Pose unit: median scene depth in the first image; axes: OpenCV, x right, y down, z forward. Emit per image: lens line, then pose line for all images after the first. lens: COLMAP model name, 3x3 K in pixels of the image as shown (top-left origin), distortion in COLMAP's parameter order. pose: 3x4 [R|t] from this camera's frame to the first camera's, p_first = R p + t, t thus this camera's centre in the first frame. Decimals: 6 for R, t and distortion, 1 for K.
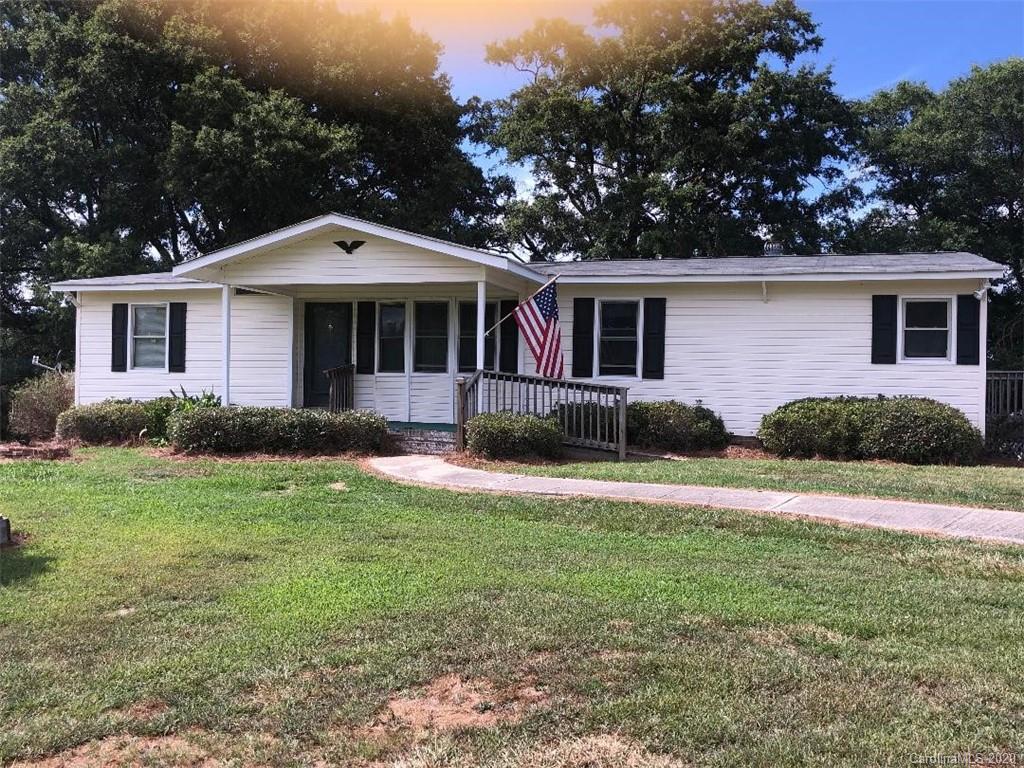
lens RADIAL K [[824.3, 0, 513.8], [0, 824.3, 405.9], [0, 0, 1]] dist [0.010566, -0.002478]
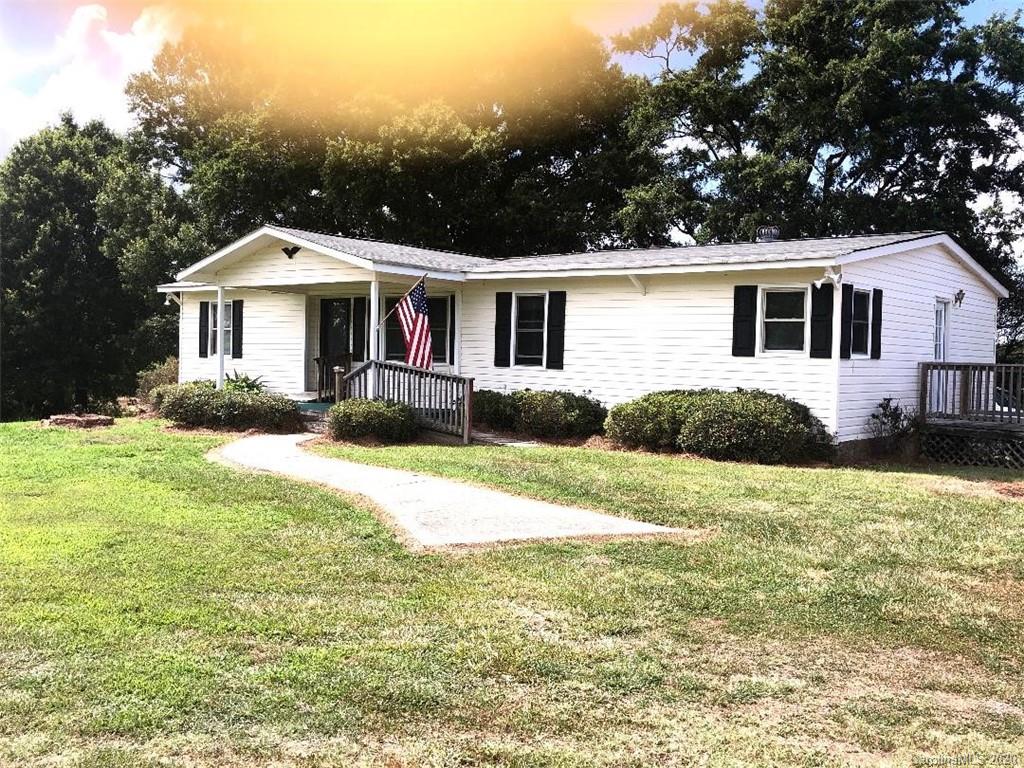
lens RADIAL K [[839.9, 0, 509.8], [0, 839.9, 378.5], [0, 0, 1]] dist [0.037130, -0.033781]
pose [[0.946276, 0.015465, -0.322989, 0.462784], [-0.021542, 0.999652, -0.015248, -0.003744], [0.322640, 0.021386, 0.946280, -0.018946]]
